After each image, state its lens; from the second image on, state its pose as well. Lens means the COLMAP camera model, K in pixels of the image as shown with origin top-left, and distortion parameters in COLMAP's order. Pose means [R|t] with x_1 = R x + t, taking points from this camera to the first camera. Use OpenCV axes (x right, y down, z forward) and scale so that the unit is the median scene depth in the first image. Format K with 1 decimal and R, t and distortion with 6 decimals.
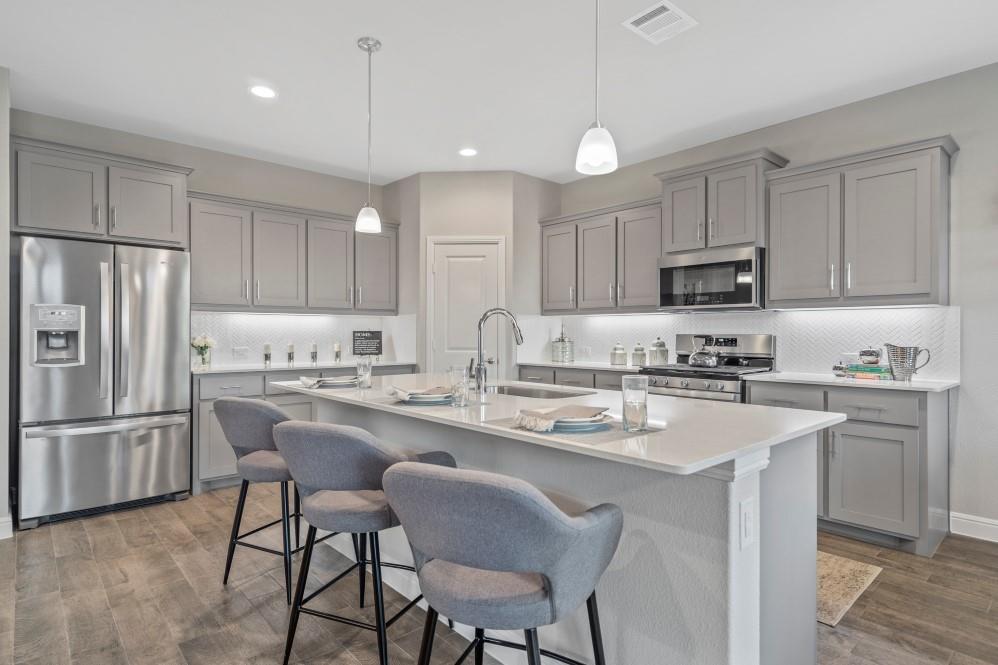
lens RADIAL K [[523.9, 0, 499.0], [0, 523.9, 332.5], [0, 0, 1]] dist [0.000716, 0.000327]
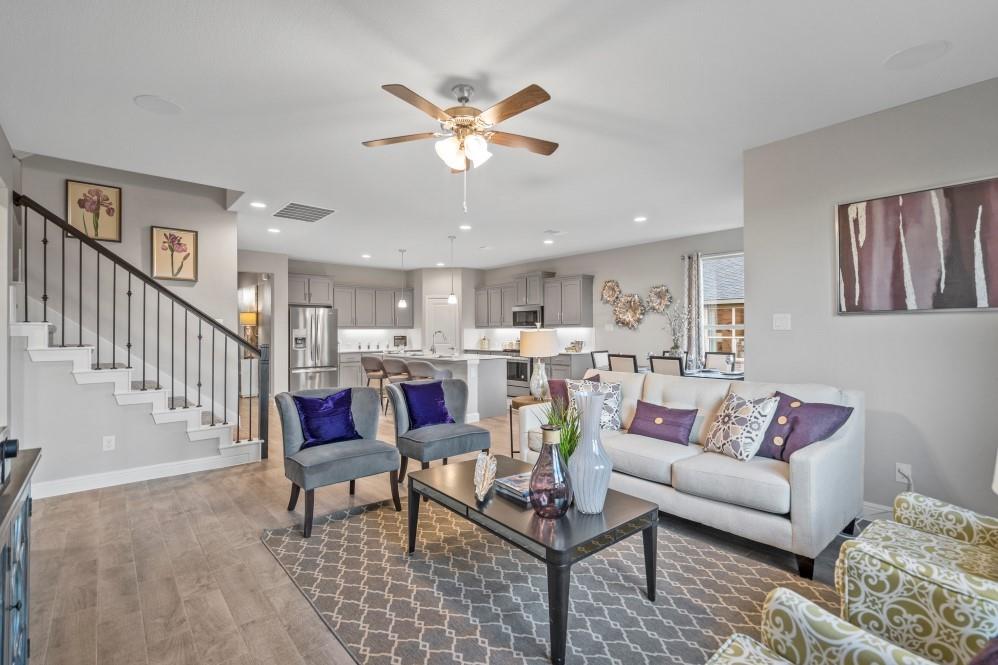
lens RADIAL K [[454.5, 0, 499.0], [0, 454.5, 332.5], [0, 0, 1]] dist [0.003002, 0.000939]
pose [[0.999854, -0.008295, -0.014960, 0.241801], [0.008317, 0.999964, 0.001398, -0.019194], [0.014948, -0.001522, 0.999887, -1.121893]]
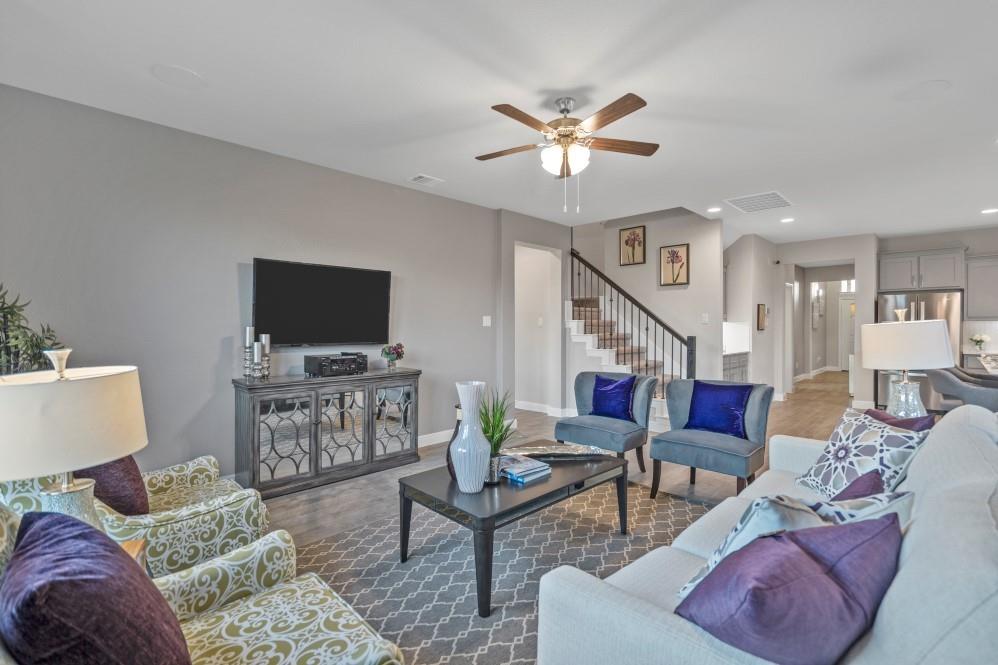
lens RADIAL K [[458.0, 0, 526.3], [0, 458.0, 337.4], [0, 0, 1]] dist [-0.001107, -0.000177]
pose [[0.085831, 0.021867, -0.996070, 0.826621], [0.002263, 0.999752, 0.022142, -0.017426], [0.996307, -0.004155, 0.085760, -0.648451]]
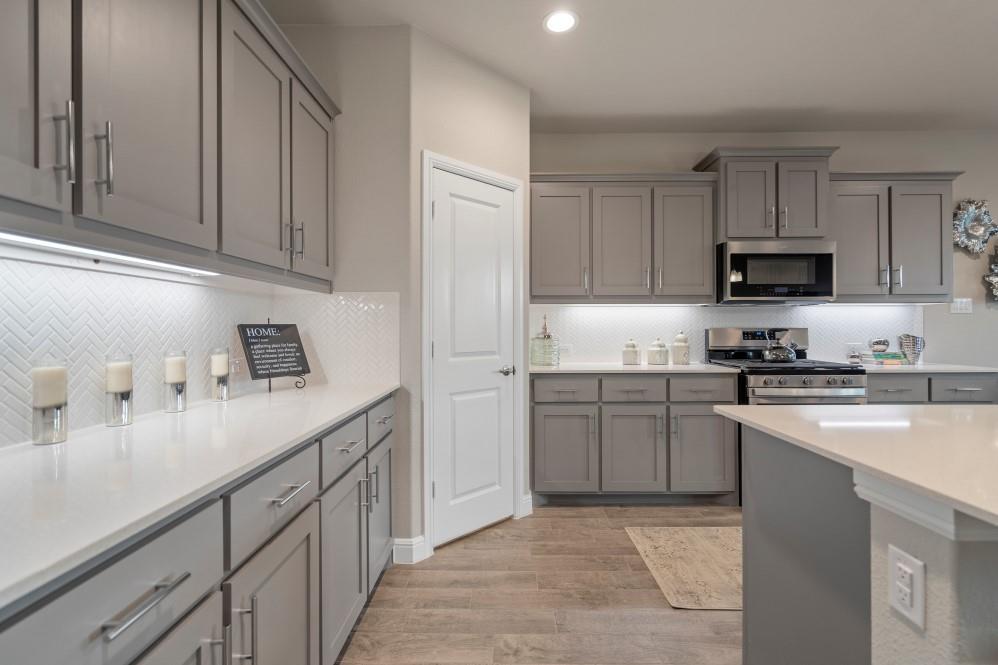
lens RADIAL K [[487.9, 0, 499.0], [0, 487.9, 332.5], [0, 0, 1]] dist [-0.000045, 0.000192]
pose [[0.668568, -0.010540, 0.743576, -0.495728], [0.003909, 0.999936, 0.010658, 0.000635], [-0.743641, -0.004219, 0.668566, 0.640513]]
